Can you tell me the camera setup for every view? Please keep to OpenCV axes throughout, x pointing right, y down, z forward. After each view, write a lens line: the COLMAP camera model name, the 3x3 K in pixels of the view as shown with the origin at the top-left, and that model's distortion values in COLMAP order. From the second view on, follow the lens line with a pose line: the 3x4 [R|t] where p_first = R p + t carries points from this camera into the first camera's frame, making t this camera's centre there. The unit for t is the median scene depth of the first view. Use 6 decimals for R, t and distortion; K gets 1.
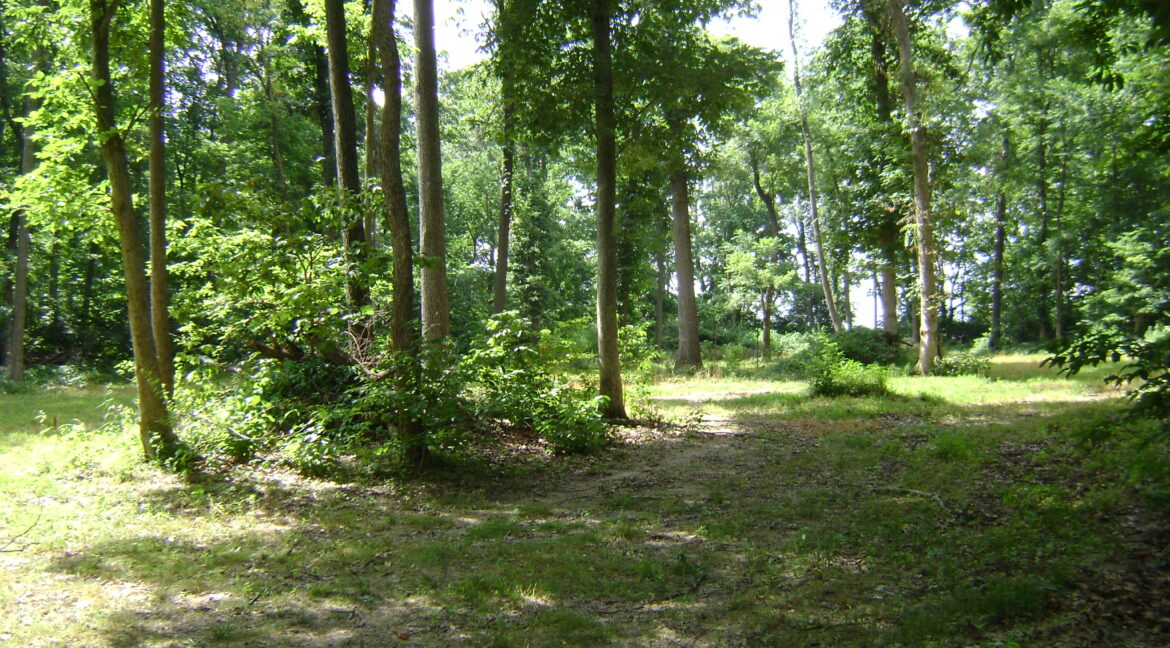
lens RADIAL K [[1242.7, 0, 586.0], [0, 1242.7, 296.6], [0, 0, 1]] dist [-0.129228, 0.055922]
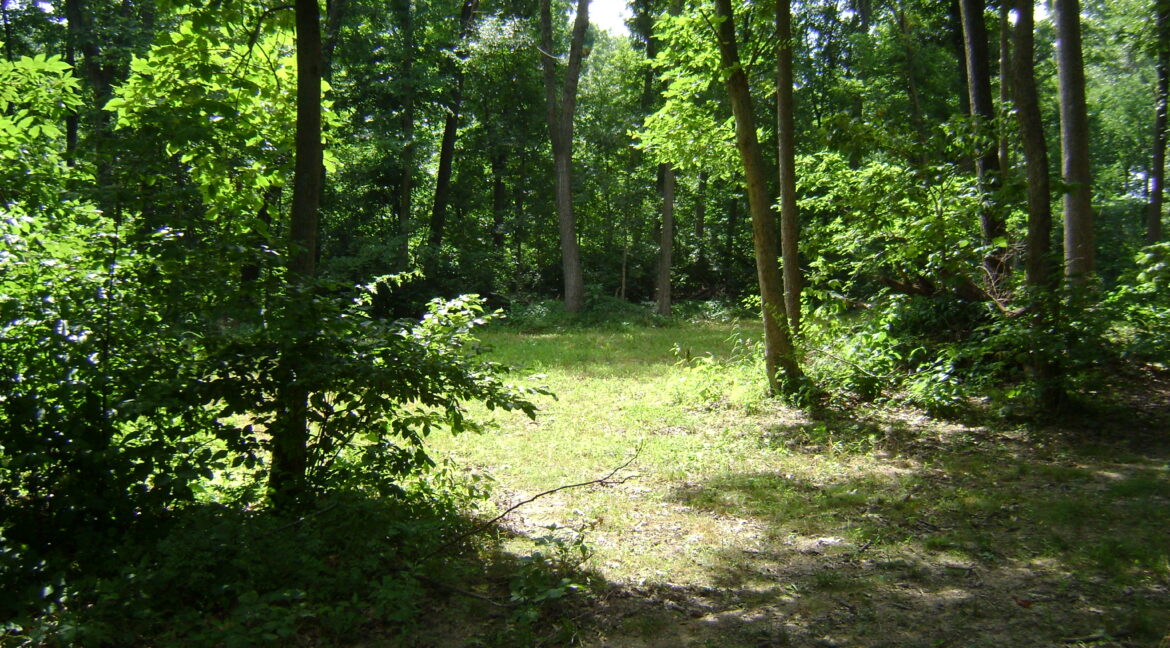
lens RADIAL K [[1242.7, 0, 586.0], [0, 1242.7, 296.6], [0, 0, 1]] dist [-0.129228, 0.055922]
pose [[0.873118, 0.008640, -0.487433, 0.000529], [0.016092, 0.998787, 0.046528, 0.002882], [0.487244, -0.048468, 0.871920, 0.031173]]
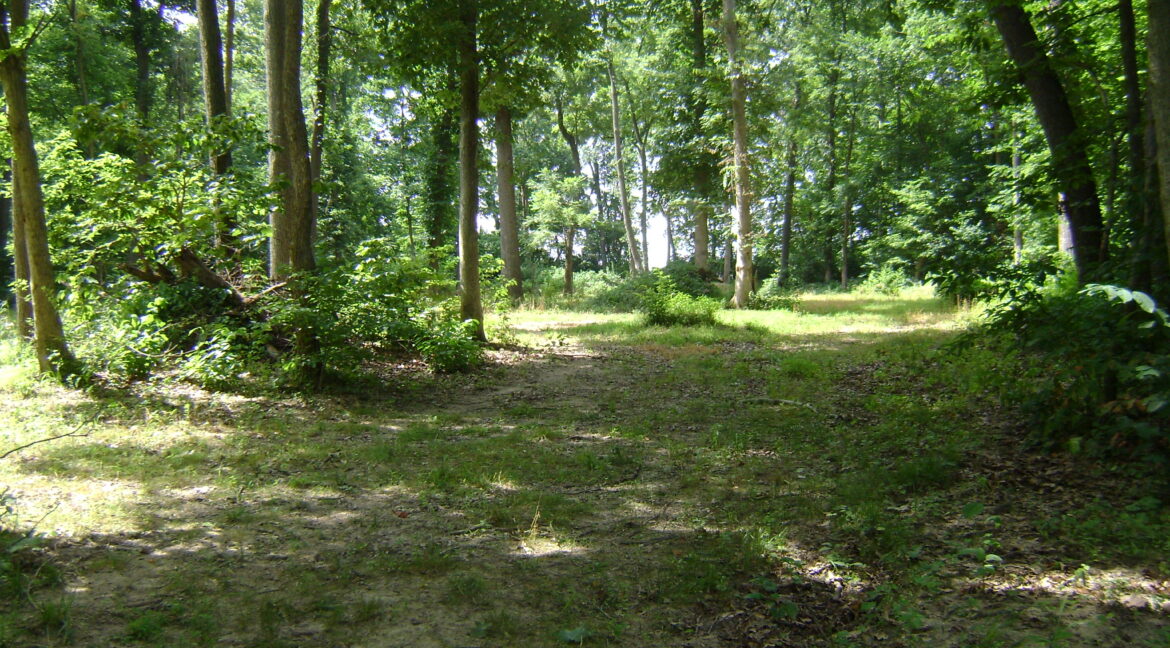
lens RADIAL K [[1242.7, 0, 586.0], [0, 1242.7, 296.6], [0, 0, 1]] dist [-0.129228, 0.055922]
pose [[0.984660, 0.010524, 0.174166, -0.066065], [-0.019137, 0.998671, 0.047846, 0.007226], [-0.173431, -0.050445, 0.983553, -0.046946]]
